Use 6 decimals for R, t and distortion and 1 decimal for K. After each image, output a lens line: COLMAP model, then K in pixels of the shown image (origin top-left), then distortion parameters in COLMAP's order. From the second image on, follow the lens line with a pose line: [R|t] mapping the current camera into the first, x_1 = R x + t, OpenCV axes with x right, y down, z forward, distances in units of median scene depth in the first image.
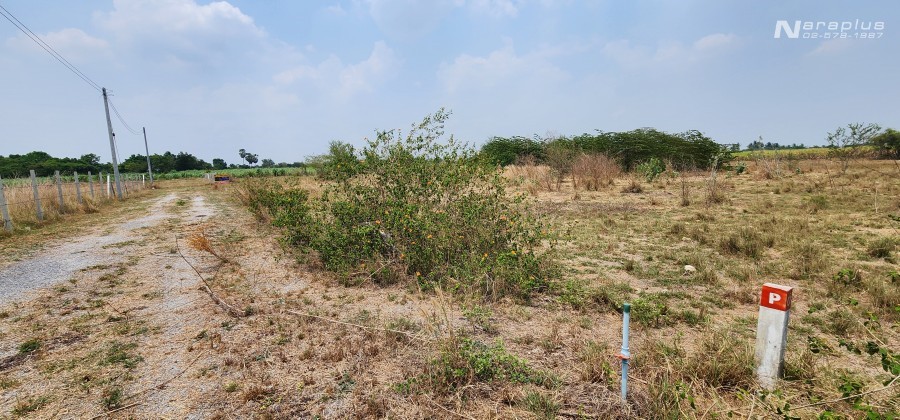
lens RADIAL K [[375.1, 0, 442.8], [0, 375.1, 211.8], [0, 0, 1]] dist [0.002494, -0.001032]
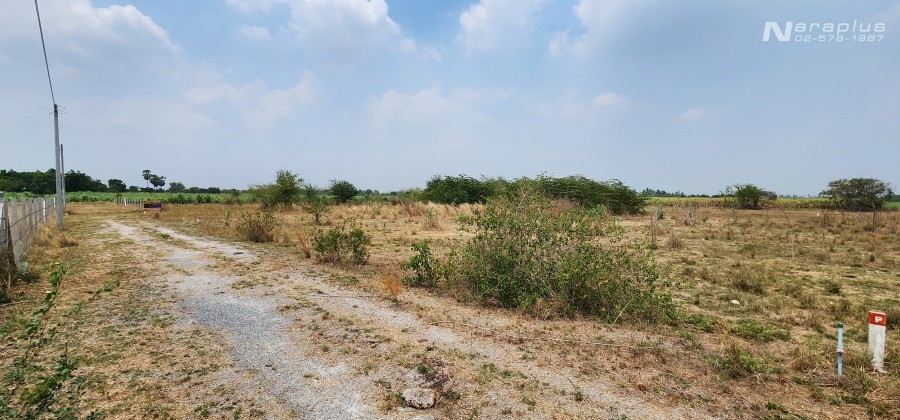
lens RADIAL K [[375.1, 0, 441.7], [0, 375.1, 205.5], [0, 0, 1]] dist [0.002494, -0.001032]
pose [[0.980227, 0.037404, 0.194309, -0.041796], [-0.017117, 0.994319, -0.105056, -0.002606], [-0.197135, 0.099653, 0.975298, -0.011763]]
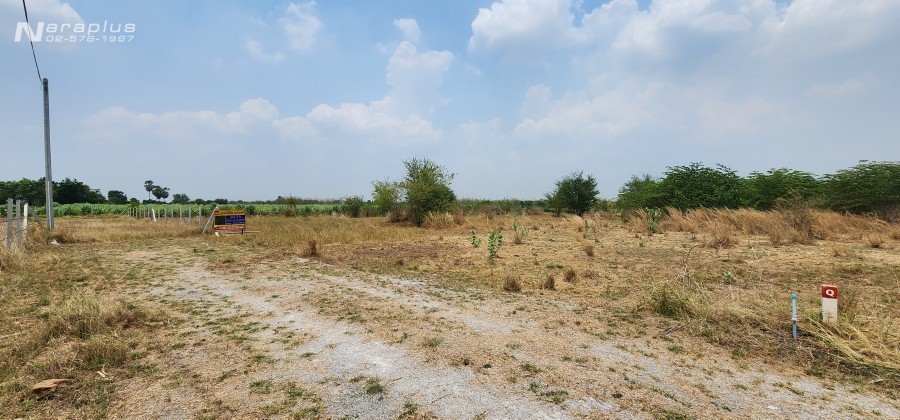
lens RADIAL K [[354.8, 0, 443.6], [0, 354.8, 202.9], [0, 0, 1]] dist [-0.010089, 0.000097]
pose [[0.970819, 0.032503, 0.237602, -0.235512], [0.000961, 0.990237, -0.139389, -0.025975], [-0.239813, 0.135550, 0.961310, 0.280684]]
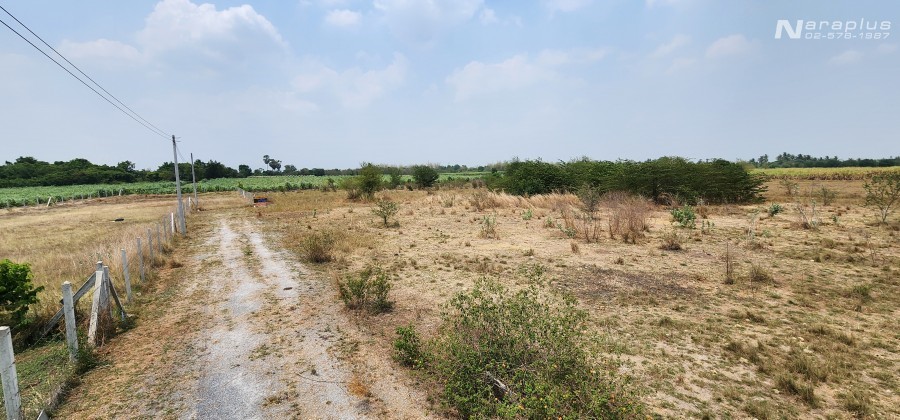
lens RADIAL K [[375.1, 0, 440.7], [0, 375.1, 209.5], [0, 0, 1]] dist [0.002494, -0.001032]
pose [[0.998847, 0.014164, -0.045868, -0.018094], [-0.014837, 0.999787, -0.014364, -0.028869], [0.045655, 0.015028, 0.998844, -0.014854]]
